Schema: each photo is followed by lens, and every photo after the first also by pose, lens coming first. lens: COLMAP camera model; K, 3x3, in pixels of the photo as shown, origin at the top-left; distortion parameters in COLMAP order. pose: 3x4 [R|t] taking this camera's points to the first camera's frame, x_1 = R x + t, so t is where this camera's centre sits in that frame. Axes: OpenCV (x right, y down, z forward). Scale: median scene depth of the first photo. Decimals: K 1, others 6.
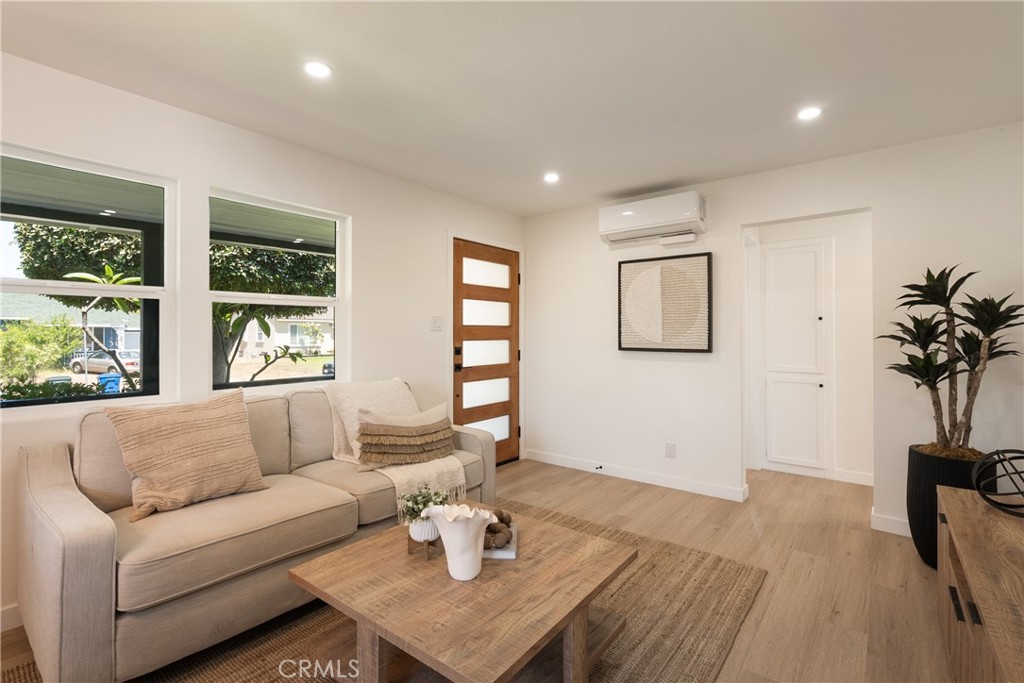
lens RADIAL K [[474.4, 0, 511.7], [0, 474.4, 341.1], [0, 0, 1]] dist [-0.012051, 0.003300]
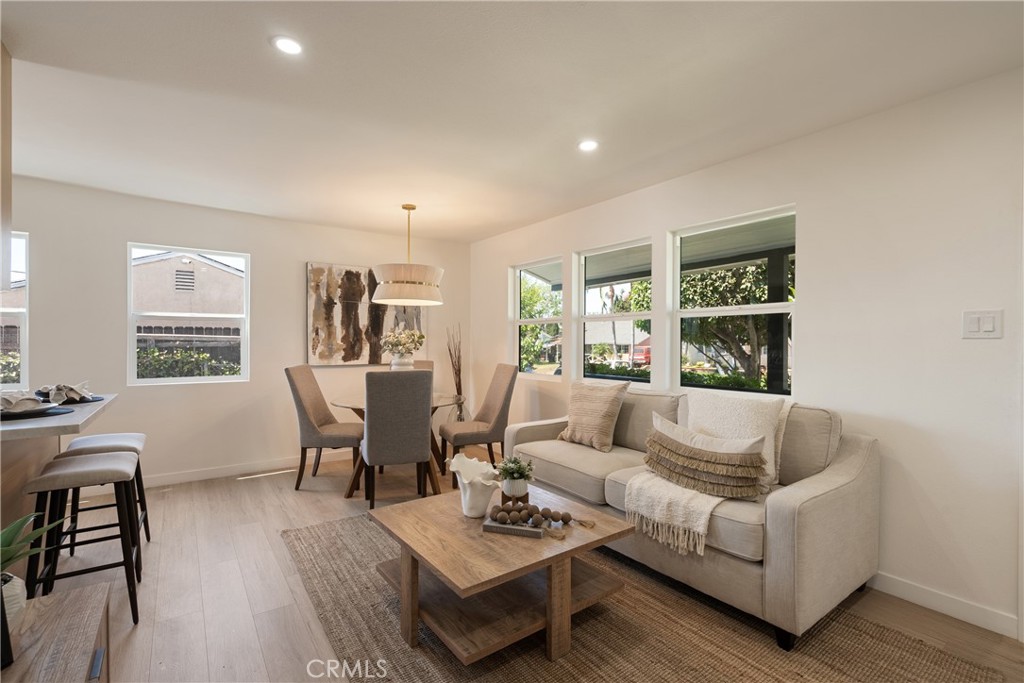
lens RADIAL K [[474.4, 0, 505.8], [0, 474.4, 343.6], [0, 0, 1]] dist [-0.012051, 0.003300]
pose [[-0.283957, 0.003145, -0.958832, 0.661262], [-0.019549, 0.999768, 0.009068, -0.013987], [0.958638, 0.021319, -0.283830, 0.804348]]
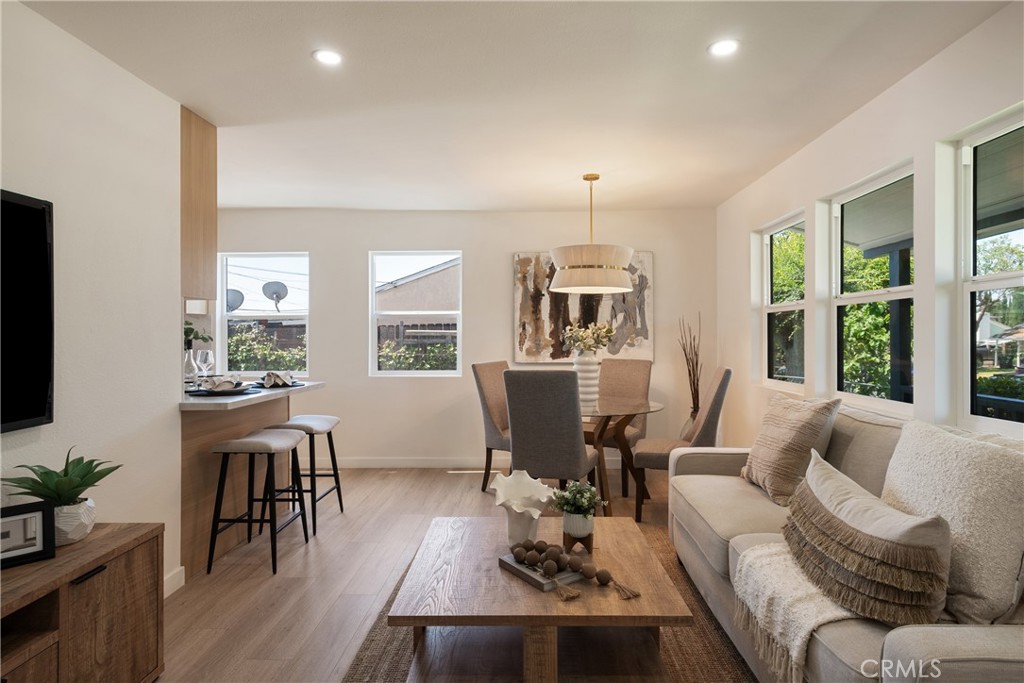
lens RADIAL K [[563.4, 0, 506.0], [0, 563.4, 335.7], [0, 0, 1]] dist [-0.001601, 0.006806]
pose [[-0.810946, 0.000465, -0.585120, 0.398373], [-0.008444, 0.999886, 0.012497, -0.019444], [0.585059, 0.015075, -0.810850, 1.136106]]
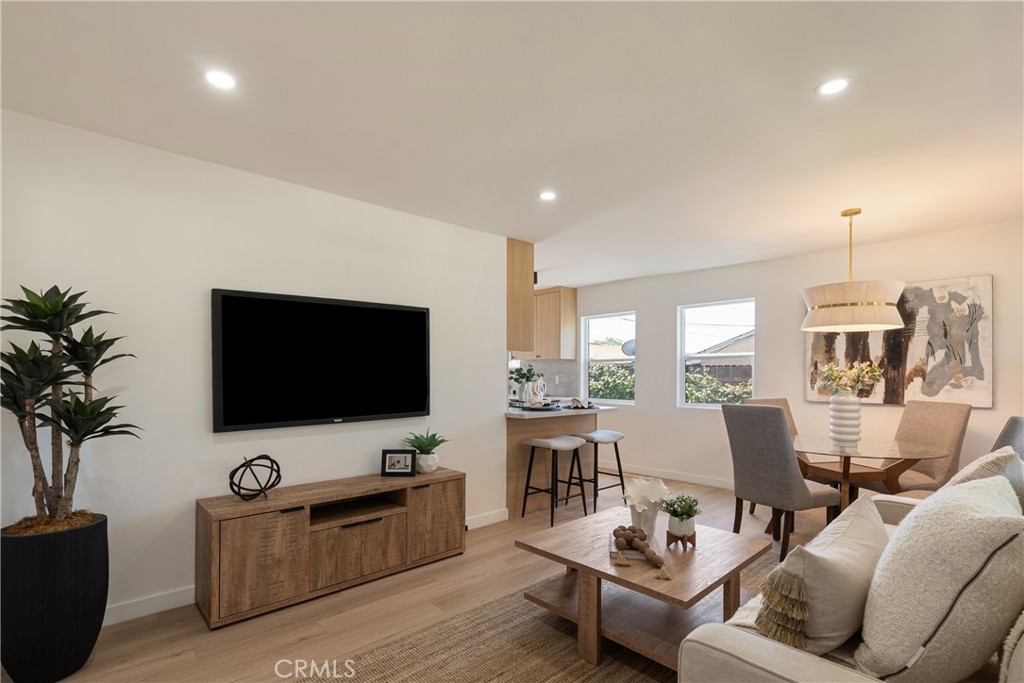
lens RADIAL K [[474.4, 0, 504.1], [0, 474.4, 375.6], [0, 0, 1]] dist [-0.012051, 0.003300]
pose [[-0.983695, -0.004724, 0.179783, 0.035598], [-0.001280, 0.999814, 0.019267, -0.023180], [-0.179840, 0.018722, -0.983518, 1.398409]]
